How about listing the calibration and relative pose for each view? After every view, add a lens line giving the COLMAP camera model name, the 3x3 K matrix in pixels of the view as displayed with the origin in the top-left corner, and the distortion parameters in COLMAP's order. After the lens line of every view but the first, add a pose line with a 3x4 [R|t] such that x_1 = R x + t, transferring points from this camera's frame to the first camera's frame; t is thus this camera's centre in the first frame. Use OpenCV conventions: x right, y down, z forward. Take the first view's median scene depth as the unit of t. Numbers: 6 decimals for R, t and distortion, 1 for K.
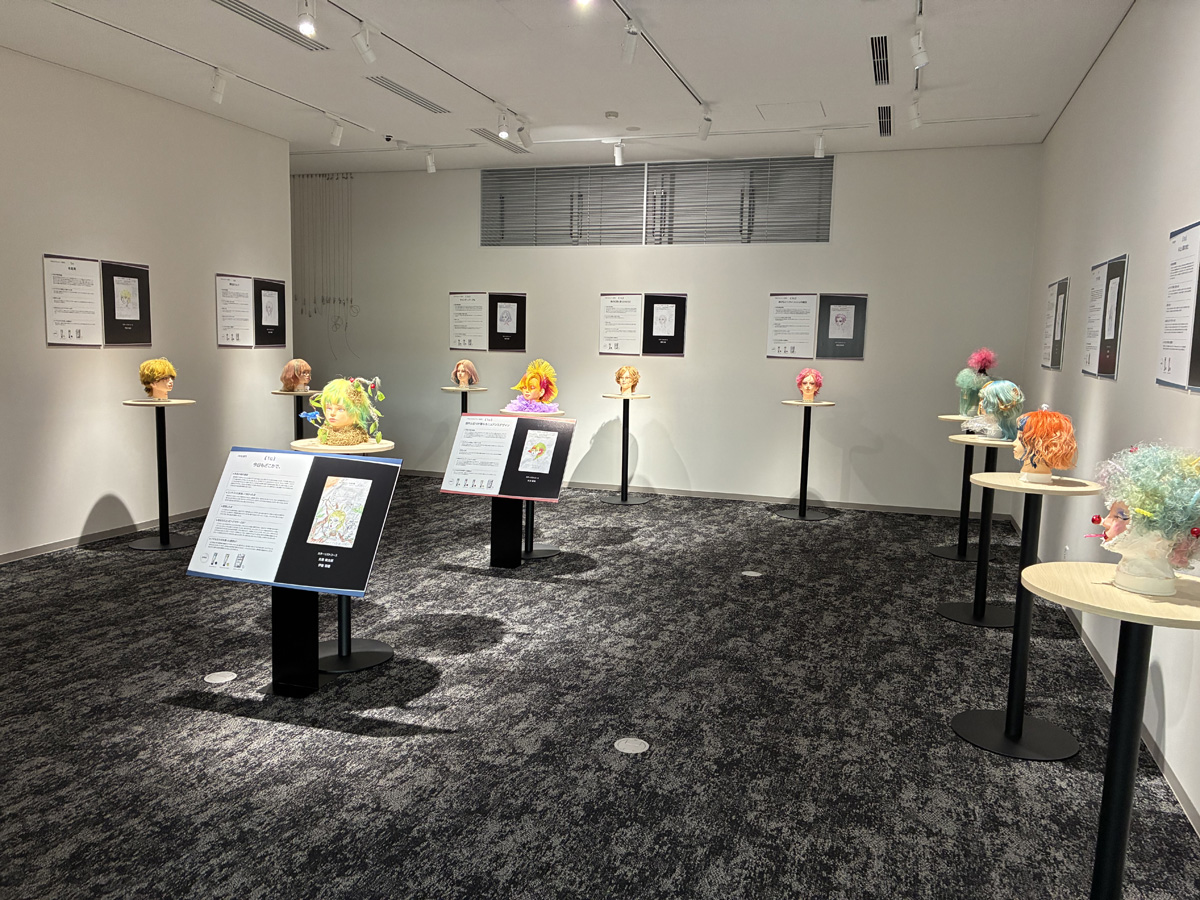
lens RADIAL K [[915.1, 0, 600.0], [0, 915.1, 450.0], [0, 0, 1]] dist [0.040887, -0.031011]
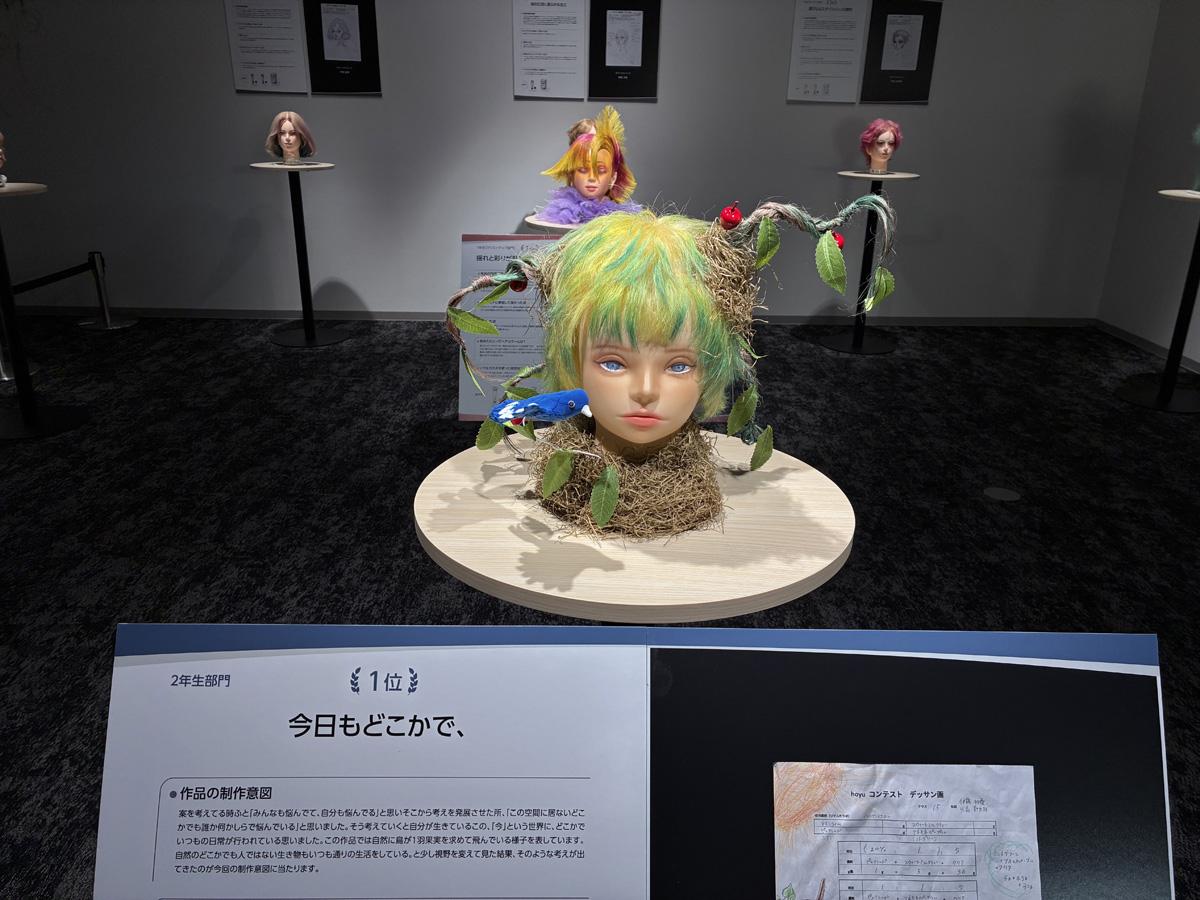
lens RADIAL K [[915.1, 0, 600.0], [0, 915.1, 450.0], [0, 0, 1]] dist [0.040887, -0.031011]
pose [[0.943276, -0.126290, 0.307051, -0.281953], [0.044938, 0.964883, 0.258806, -0.061537], [-0.328953, -0.230327, 0.915827, 0.635472]]
